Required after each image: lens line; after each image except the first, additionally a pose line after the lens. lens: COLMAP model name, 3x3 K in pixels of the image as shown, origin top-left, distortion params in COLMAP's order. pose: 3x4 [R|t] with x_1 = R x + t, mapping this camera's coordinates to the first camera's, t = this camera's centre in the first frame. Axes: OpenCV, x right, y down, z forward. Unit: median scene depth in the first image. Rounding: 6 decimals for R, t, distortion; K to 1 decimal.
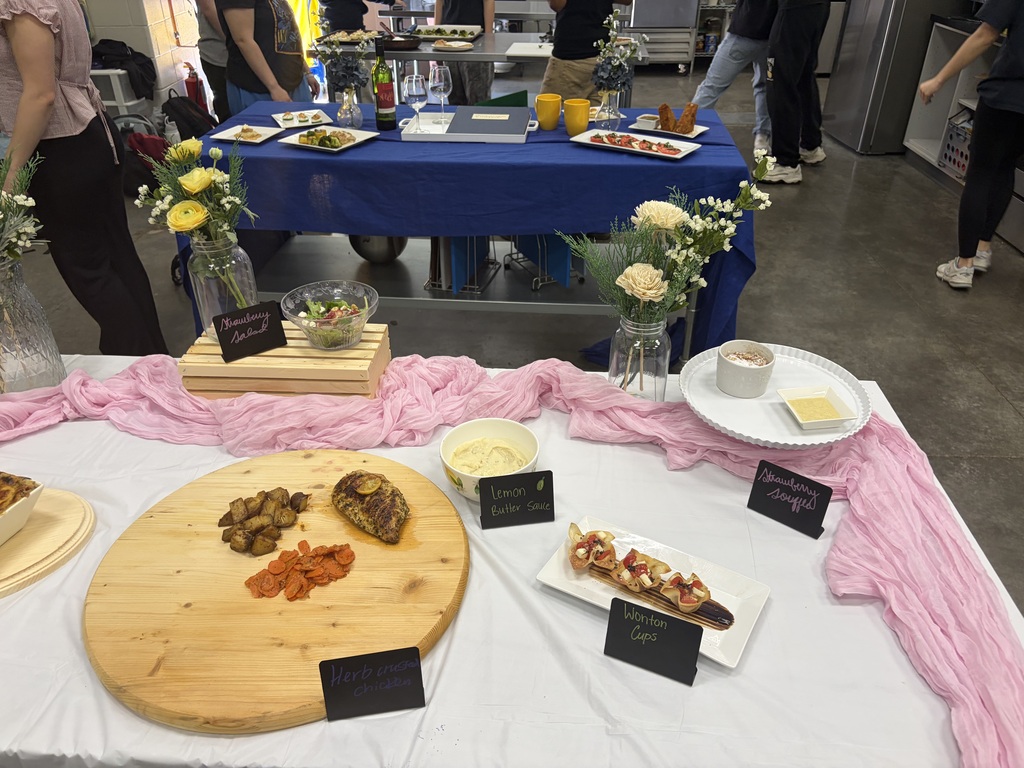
lens RADIAL K [[779.6, 0, 518.5], [0, 779.6, 387.3], [0, 0, 1]] dist [0.014734, -0.033351]
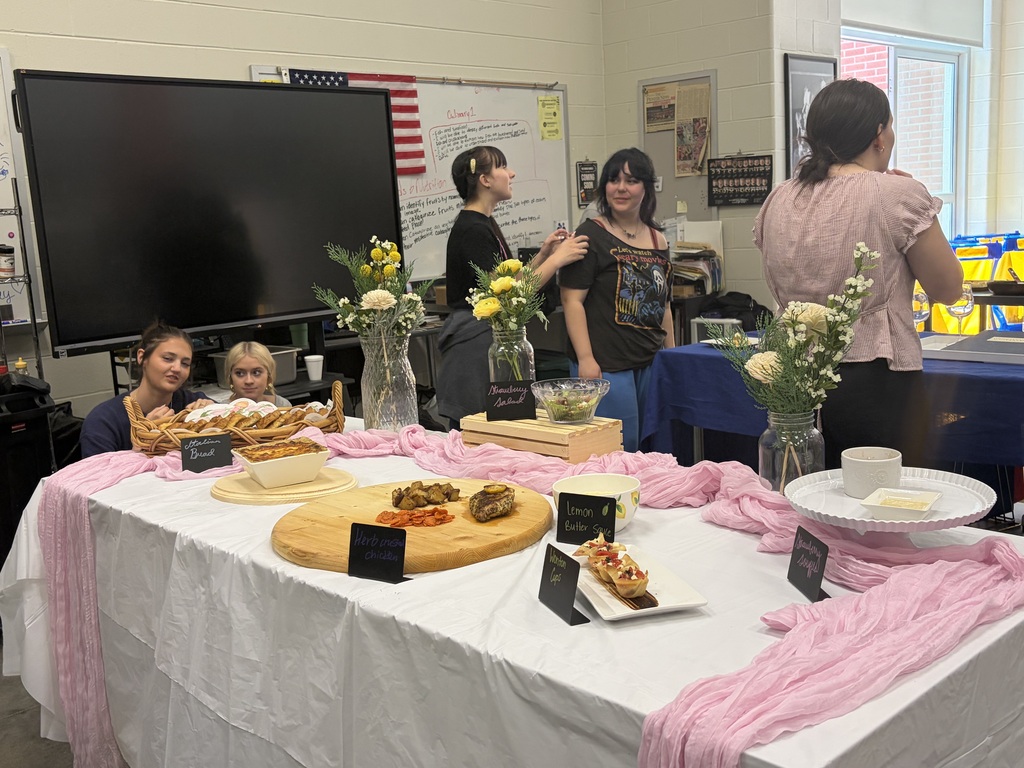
lens RADIAL K [[1040.4, 0, 516.3], [0, 1040.4, 383.2], [0, 0, 1]] dist [0.005419, 0.000000]
pose [[0.737377, 0.072319, -0.671599, 0.815974], [-0.306164, 0.922040, -0.236865, 0.308116], [0.602111, 0.380278, 0.702033, -0.181960]]
